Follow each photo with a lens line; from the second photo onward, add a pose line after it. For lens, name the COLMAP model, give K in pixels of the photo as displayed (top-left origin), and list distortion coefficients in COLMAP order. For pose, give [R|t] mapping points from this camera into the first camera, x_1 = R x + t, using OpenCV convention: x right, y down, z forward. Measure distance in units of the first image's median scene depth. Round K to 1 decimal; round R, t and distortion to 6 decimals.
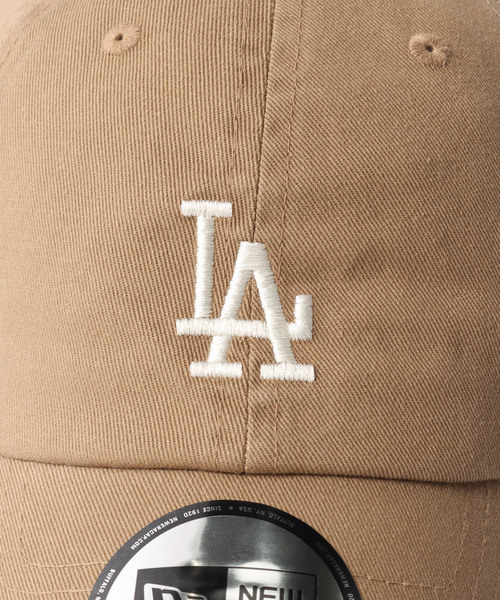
lens RADIAL K [[1666.7, 0, 250.0], [0, 1666.7, 300.0], [0, 0, 1]] dist [-0.046642, -0.507624]
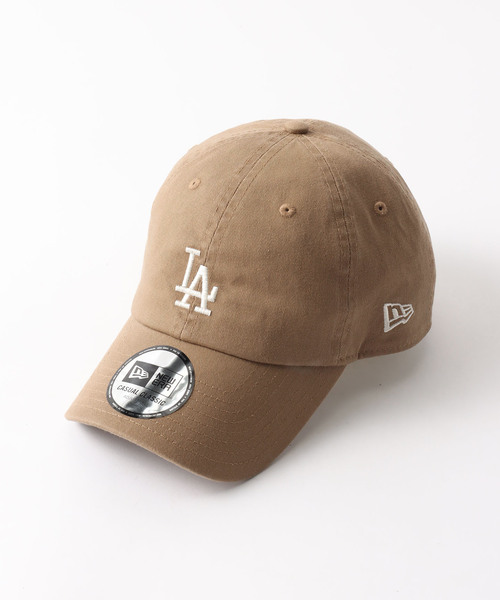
lens RADIAL K [[1666.7, 0, 250.0], [0, 1666.7, 300.0], [0, 0, 1]] dist [-0.046642, -0.507624]
pose [[0.869692, 0.231044, -0.436180, 1.390962], [-0.183748, 0.971715, 0.148345, -0.433647], [0.458118, -0.048868, 0.887547, -1.613454]]
